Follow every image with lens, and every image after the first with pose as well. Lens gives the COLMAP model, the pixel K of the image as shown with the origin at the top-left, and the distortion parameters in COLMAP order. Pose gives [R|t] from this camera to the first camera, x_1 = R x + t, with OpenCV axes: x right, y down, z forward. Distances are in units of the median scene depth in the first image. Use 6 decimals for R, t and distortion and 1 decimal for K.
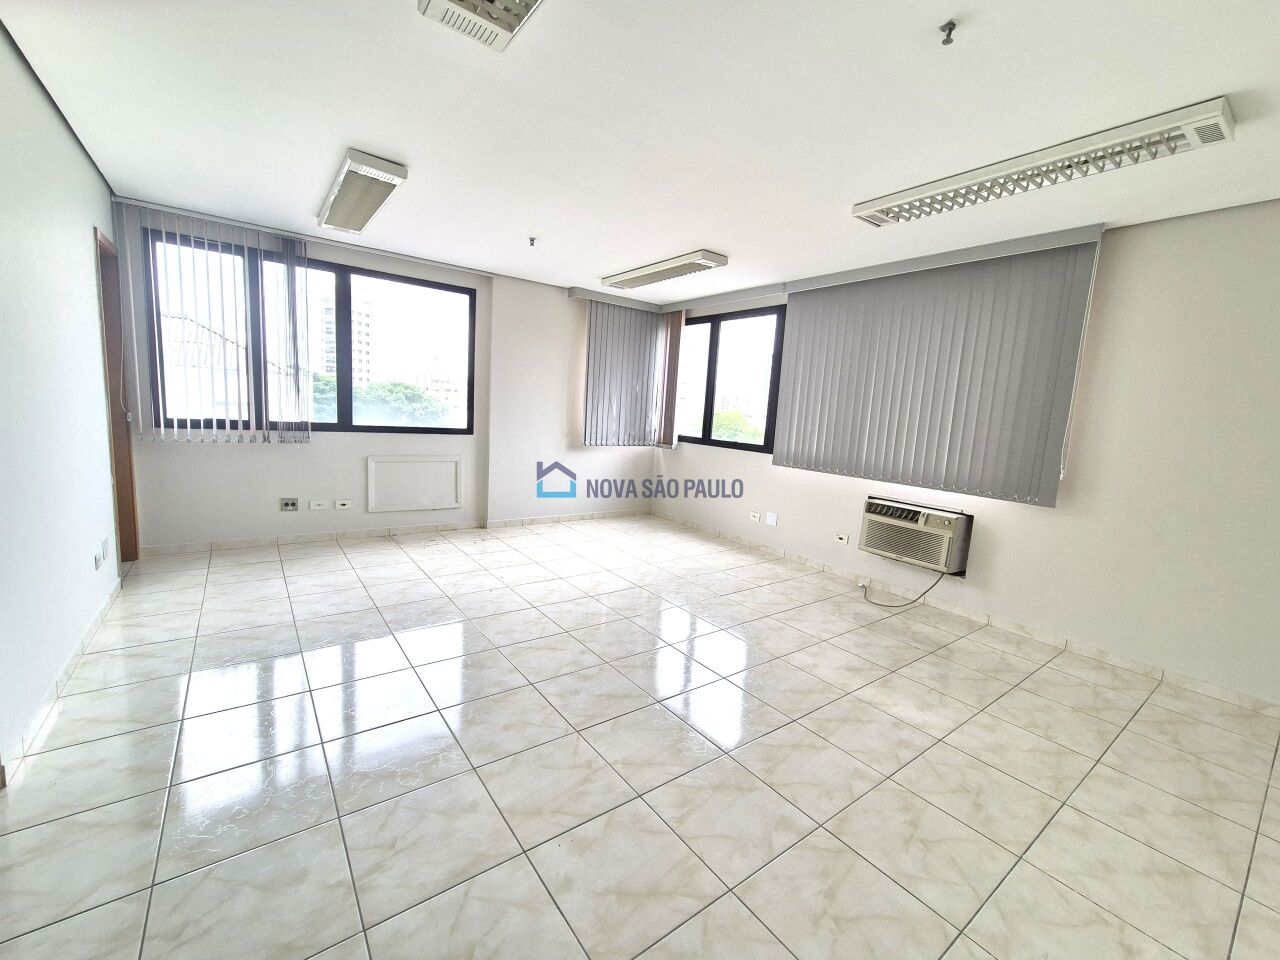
lens RADIAL K [[525.9, 0, 636.4], [0, 525.9, 482.9], [0, 0, 1]] dist [0.000732, -0.000111]
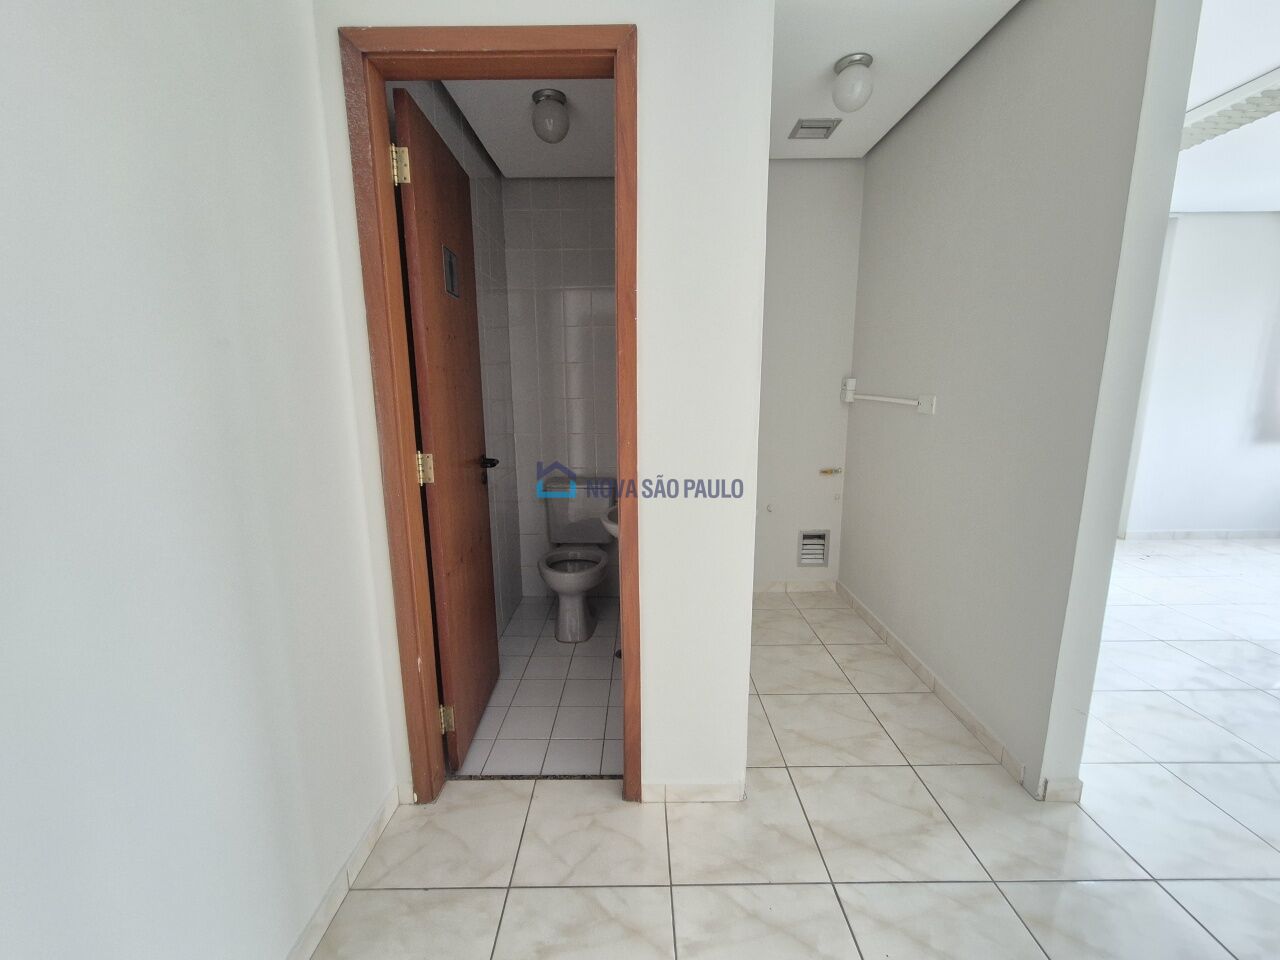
lens RADIAL K [[525.9, 0, 638.3], [0, 525.9, 481.2], [0, 0, 1]] dist [0.000732, -0.000111]
pose [[0.804865, 0.042037, -0.591967, -0.498263], [-0.026704, 0.999043, 0.034637, -0.012929], [0.592857, -0.012070, 0.805218, -0.103743]]
